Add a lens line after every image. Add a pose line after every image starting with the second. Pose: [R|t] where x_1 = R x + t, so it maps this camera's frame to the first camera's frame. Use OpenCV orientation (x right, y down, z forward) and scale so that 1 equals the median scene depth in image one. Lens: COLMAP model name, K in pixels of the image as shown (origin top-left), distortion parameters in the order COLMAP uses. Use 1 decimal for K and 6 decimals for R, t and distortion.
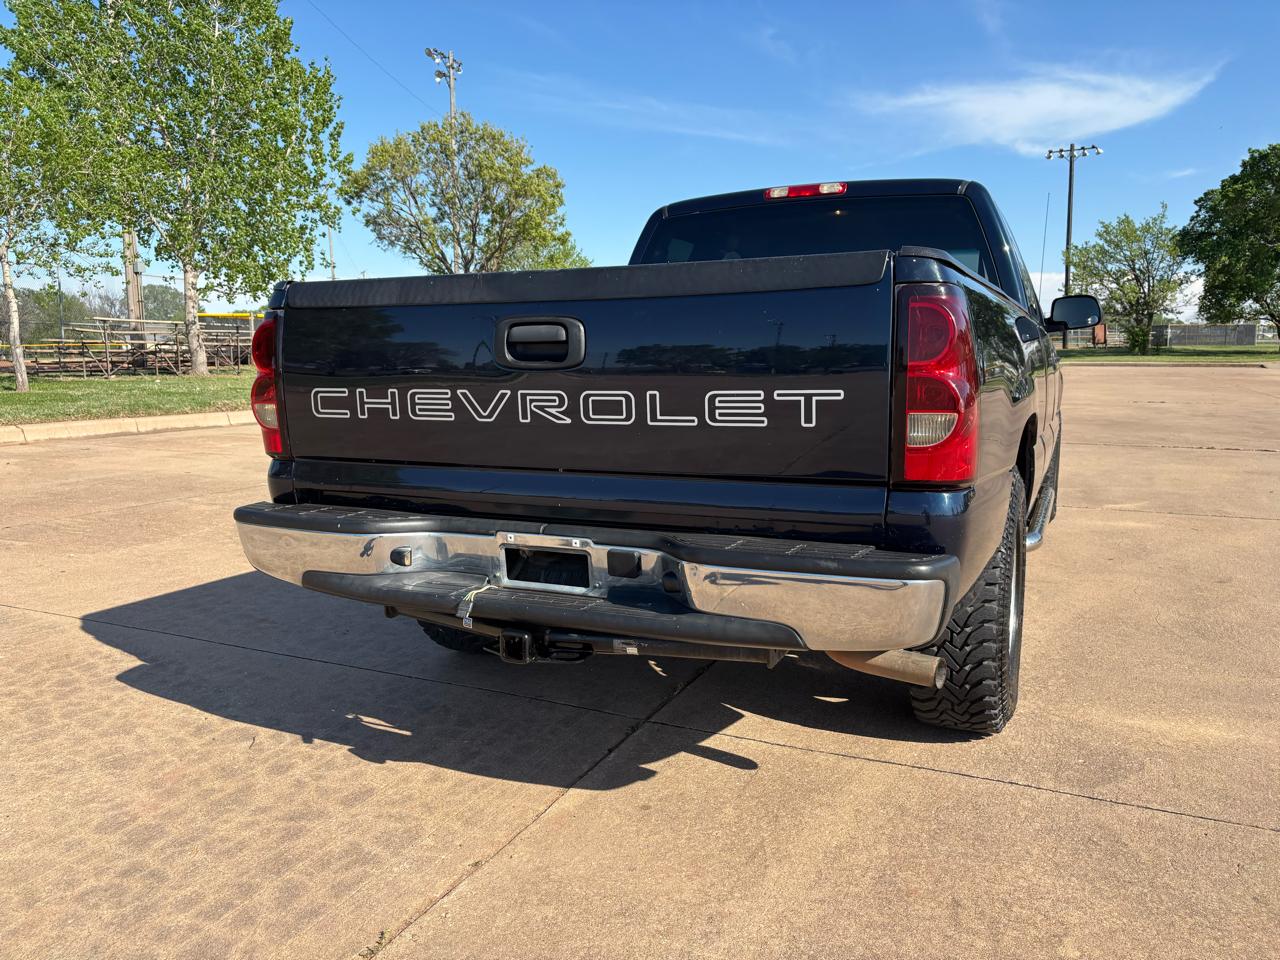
lens RADIAL K [[966.2, 0, 636.2], [0, 966.2, 471.5], [0, 0, 1]] dist [0.045091, -0.041392]
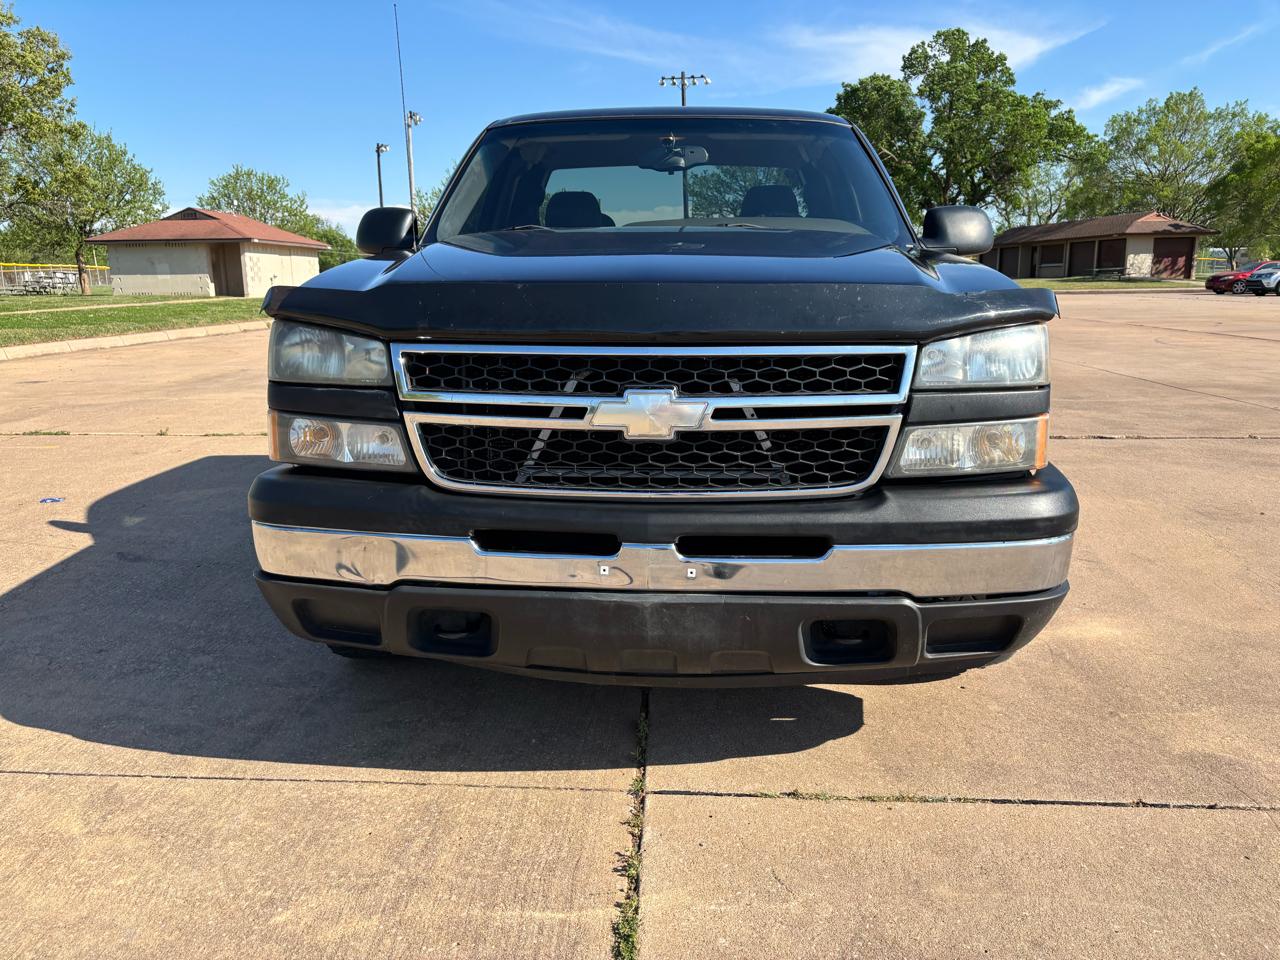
lens RADIAL K [[966.2, 0, 642.0], [0, 966.2, 473.0], [0, 0, 1]] dist [0.045091, -0.041392]
pose [[0.929247, -0.079625, 0.360778, 0.056807], [0.054277, 0.995326, 0.079874, -0.030154], [-0.365452, -0.054641, 0.929225, 0.234609]]
